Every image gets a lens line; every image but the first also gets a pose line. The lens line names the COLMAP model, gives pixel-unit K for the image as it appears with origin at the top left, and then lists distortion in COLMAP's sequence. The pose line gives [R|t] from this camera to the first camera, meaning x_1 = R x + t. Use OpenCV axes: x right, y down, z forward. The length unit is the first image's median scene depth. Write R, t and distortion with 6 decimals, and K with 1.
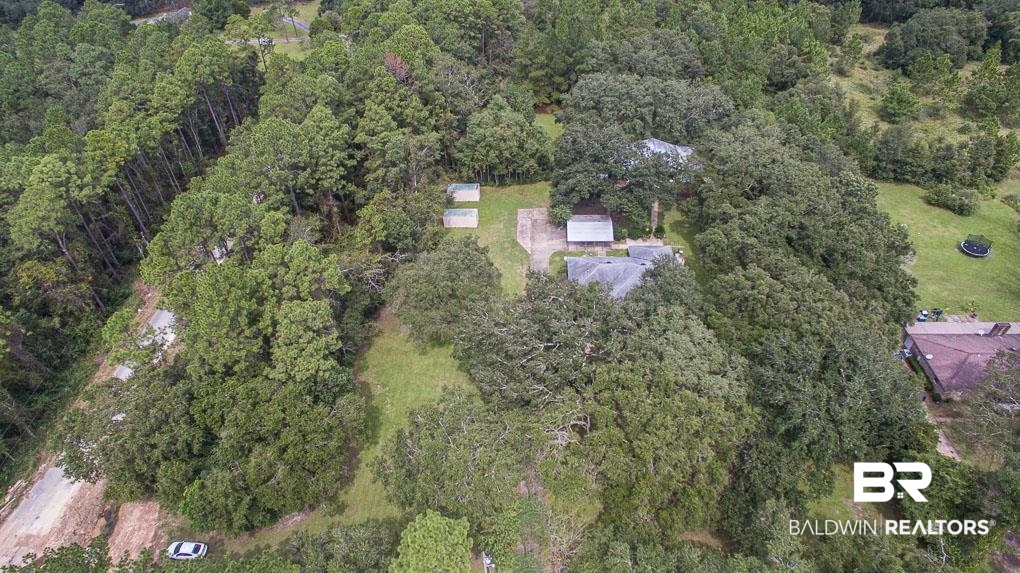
lens RADIAL K [[611.4, 0, 510.0], [0, 611.4, 286.5], [0, 0, 1]] dist [-0.125527, 0.092872]
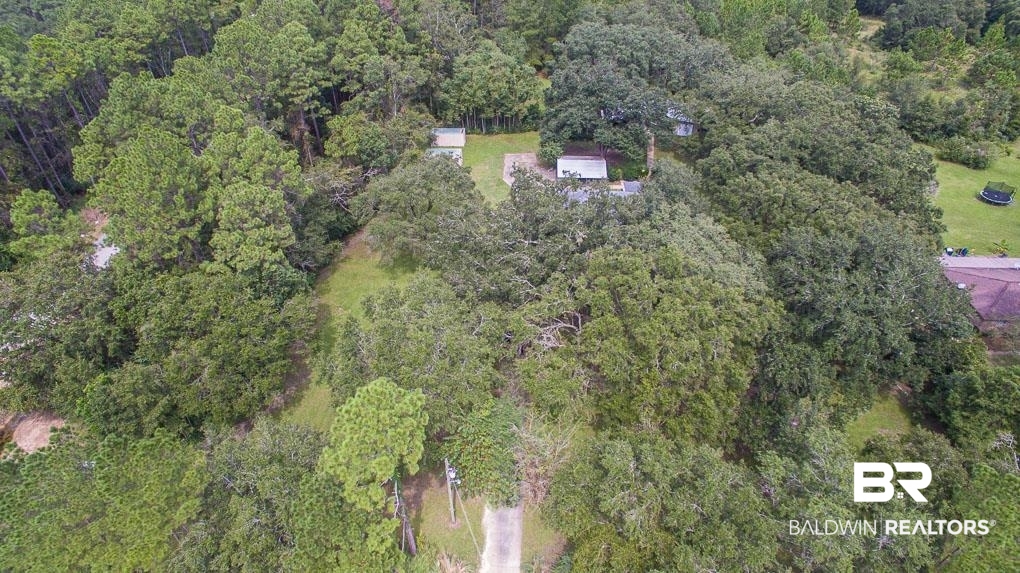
lens RADIAL K [[595.5, 0, 510.0], [0, 595.5, 286.5], [0, 0, 1]] dist [-0.121787, 0.087704]
pose [[0.999507, 0.026184, 0.017314, 0.010834], [-0.025232, 0.998269, -0.053129, 0.135618], [-0.018676, 0.052665, 0.998438, 0.110499]]
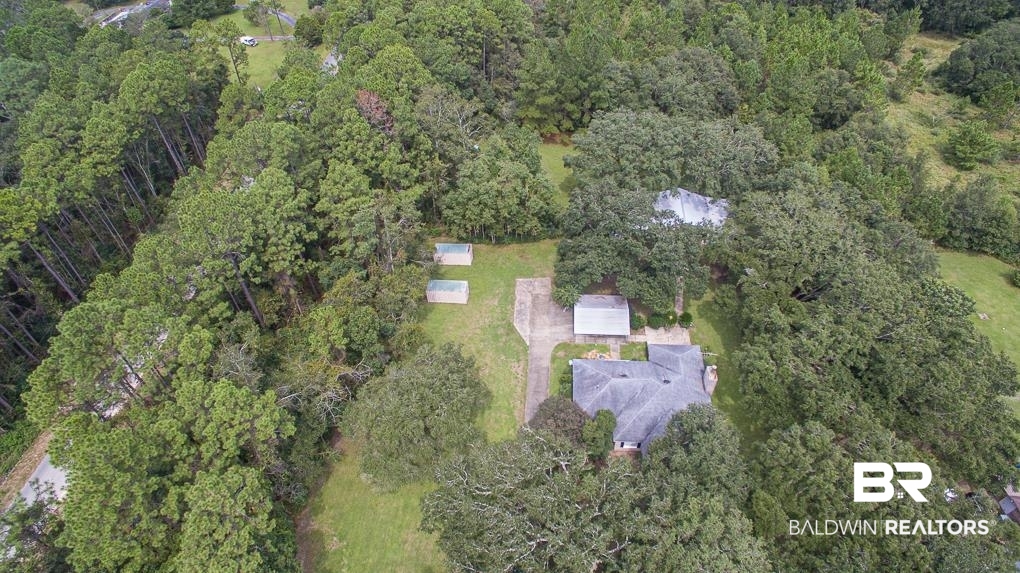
lens RADIAL K [[595.5, 0, 510.0], [0, 595.5, 286.5], [0, 0, 1]] dist [-0.121787, 0.087704]
pose [[0.999627, 0.023424, -0.014039, 0.017058], [-0.022603, 0.998172, 0.056047, -0.174858], [0.015326, -0.055709, 0.998329, 0.194666]]
